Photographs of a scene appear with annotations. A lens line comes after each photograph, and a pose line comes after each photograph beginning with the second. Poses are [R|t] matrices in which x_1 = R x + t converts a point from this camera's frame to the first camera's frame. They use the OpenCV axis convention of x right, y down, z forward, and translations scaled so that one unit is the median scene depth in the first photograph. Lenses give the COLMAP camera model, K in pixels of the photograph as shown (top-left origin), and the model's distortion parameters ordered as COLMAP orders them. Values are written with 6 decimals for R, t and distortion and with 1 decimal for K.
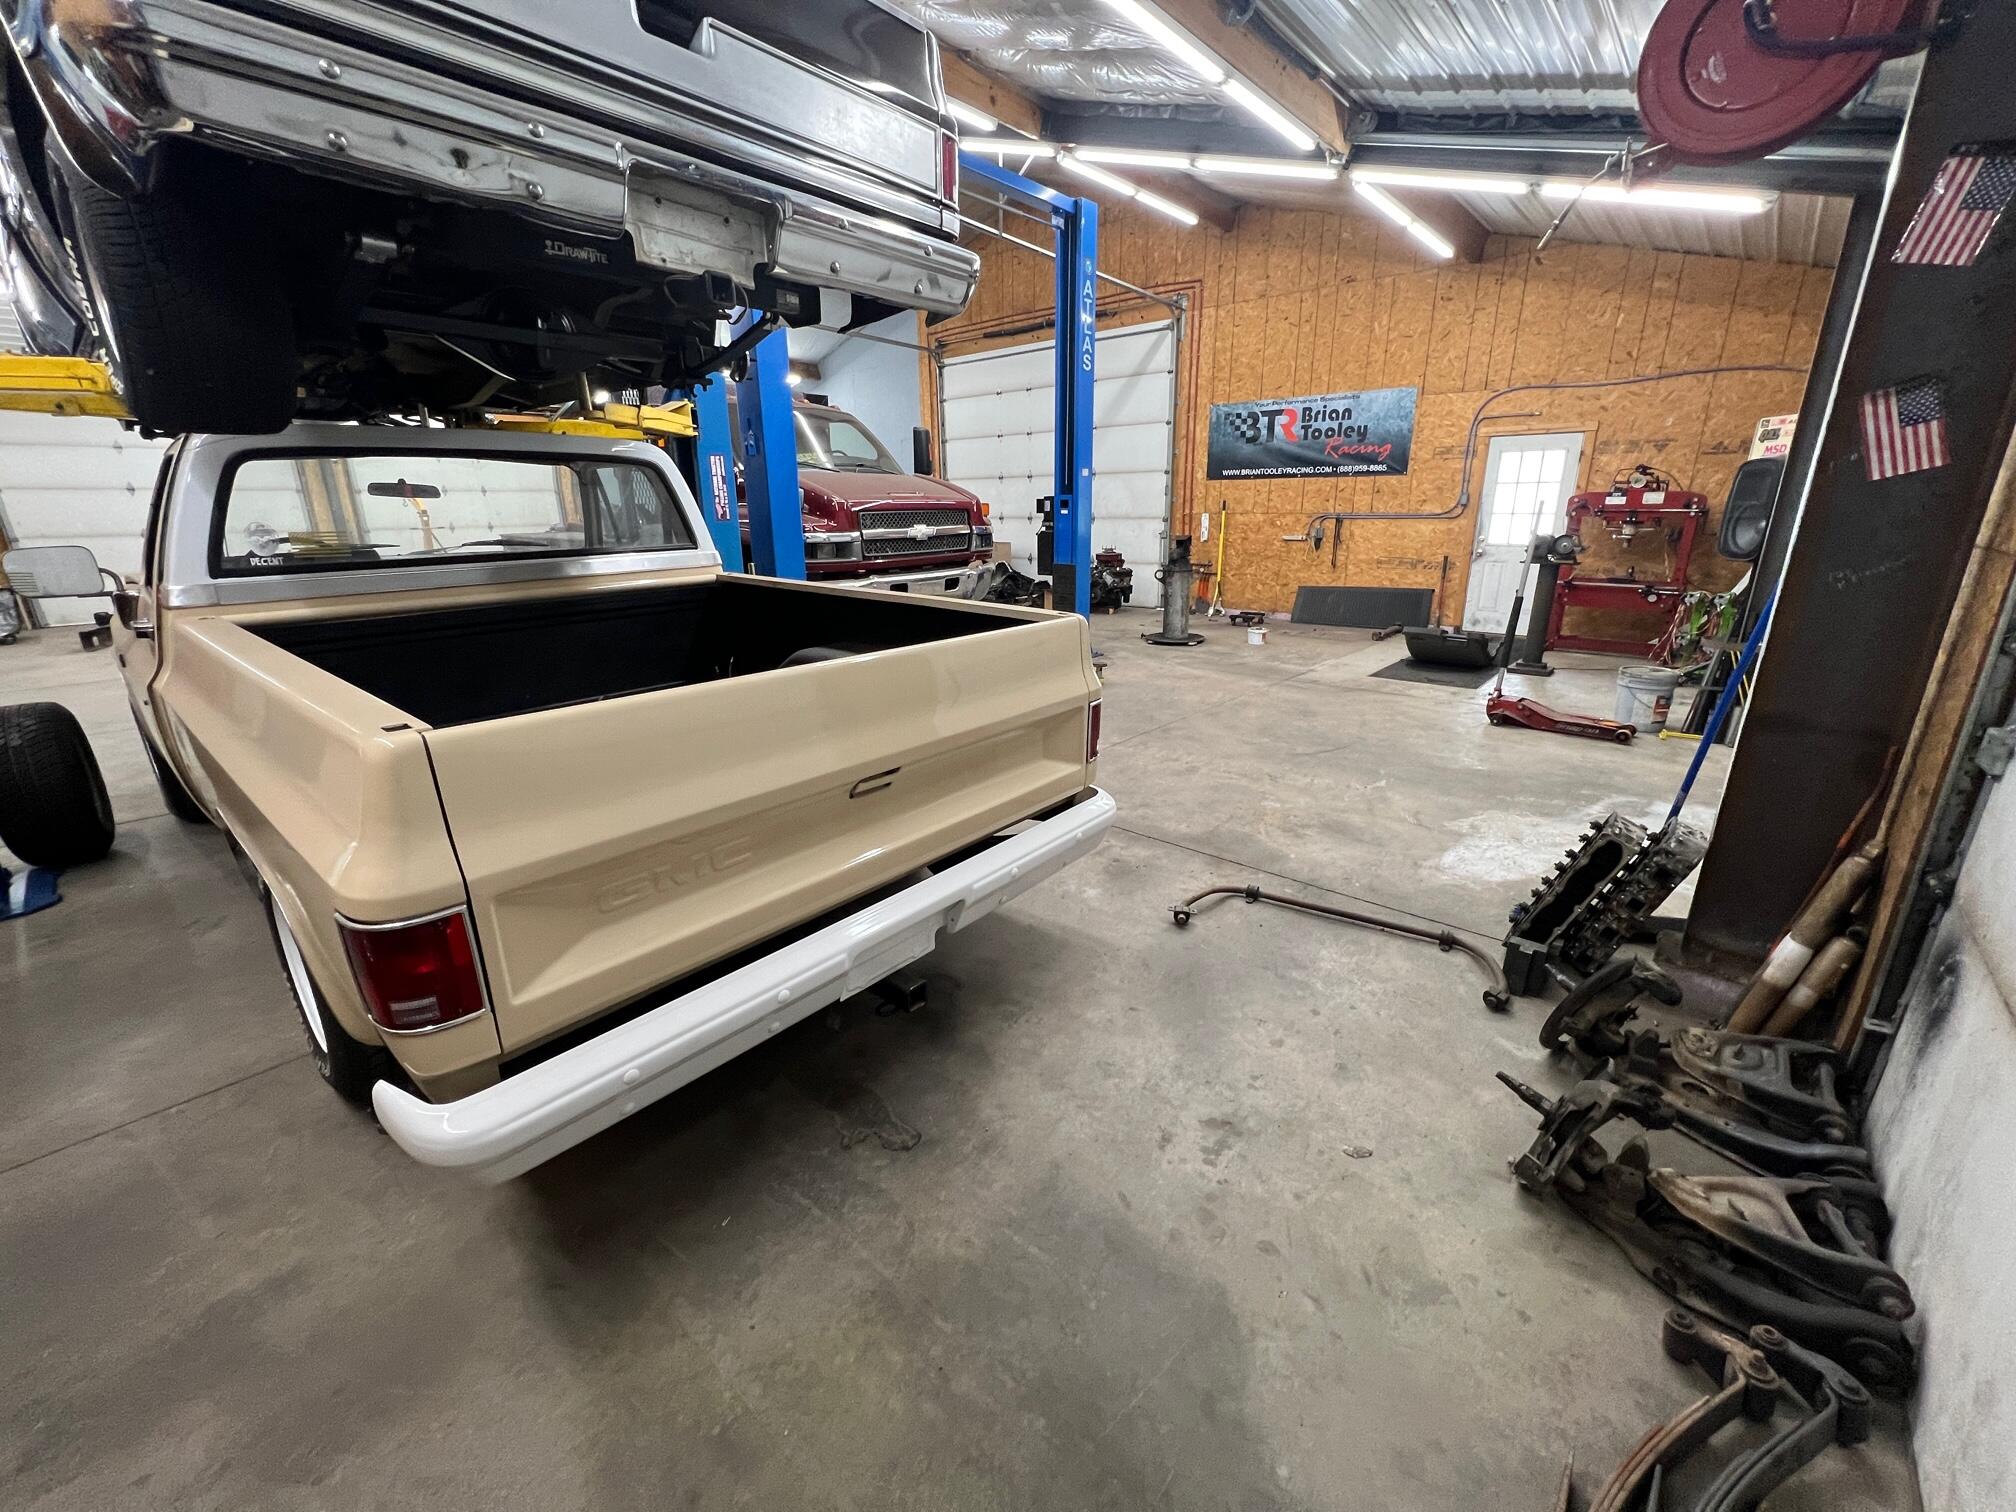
lens RADIAL K [[809.0, 0, 1006.2], [0, 809.0, 751.9], [0, 0, 1]] dist [-0.006817, 0.001452]
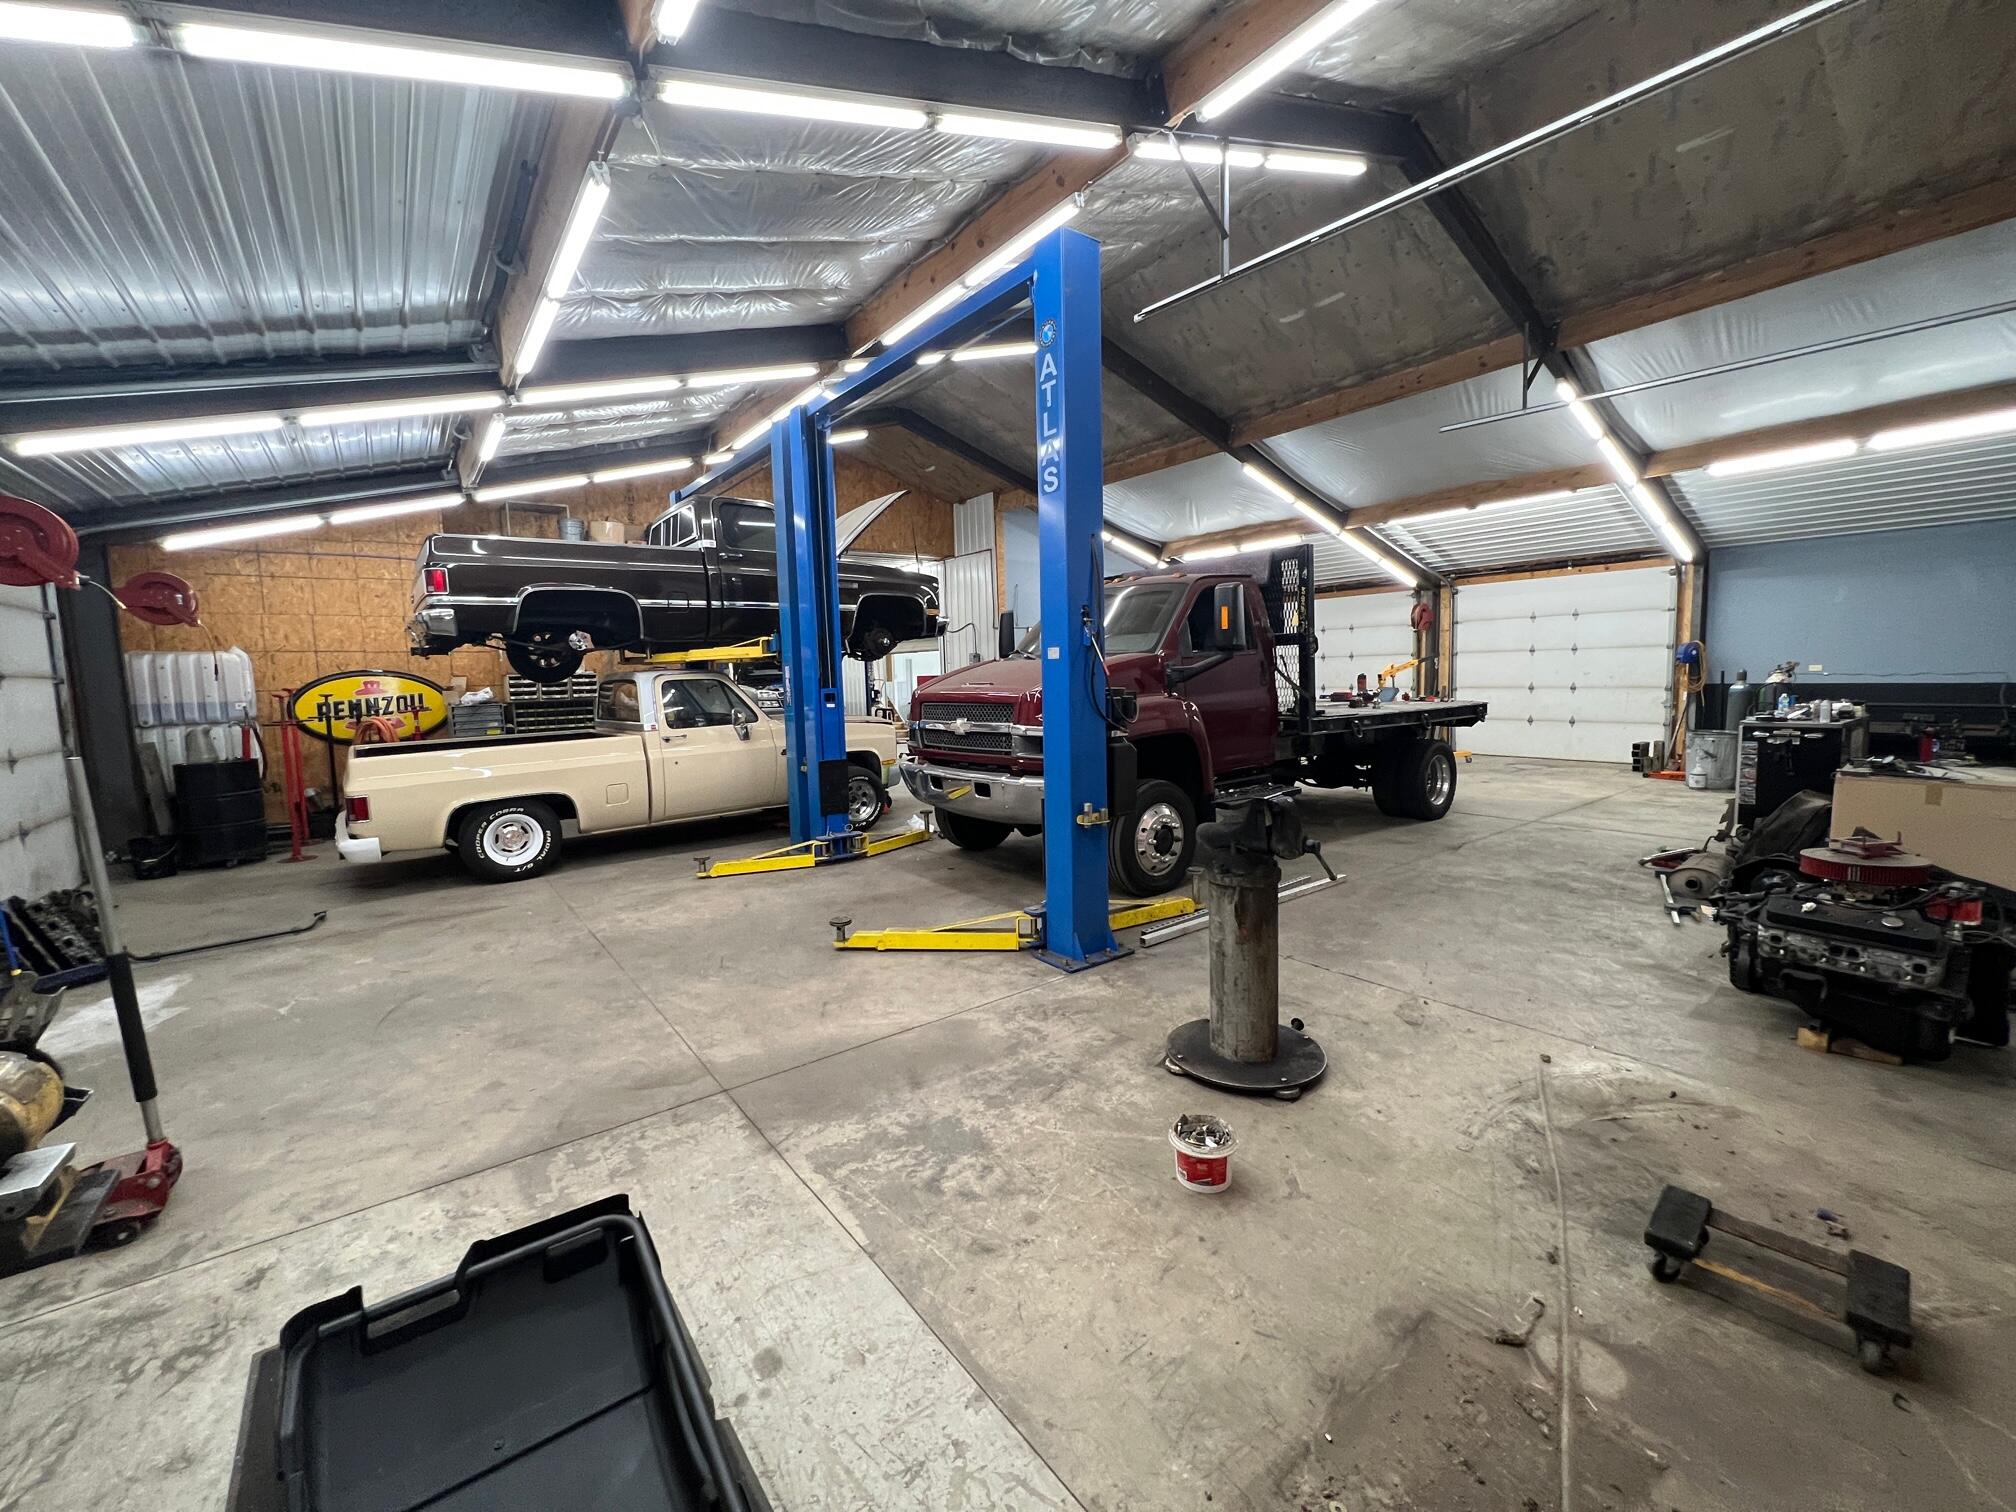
lens RADIAL K [[809.0, 0, 1012.2], [0, 809.0, 754.4], [0, 0, 1]] dist [-0.006817, 0.001452]
pose [[-0.187264, 0.110668, -0.976056, 1.008004], [-0.259530, 0.952753, 0.157818, -0.525100], [0.947405, 0.282870, -0.149694, 1.575390]]
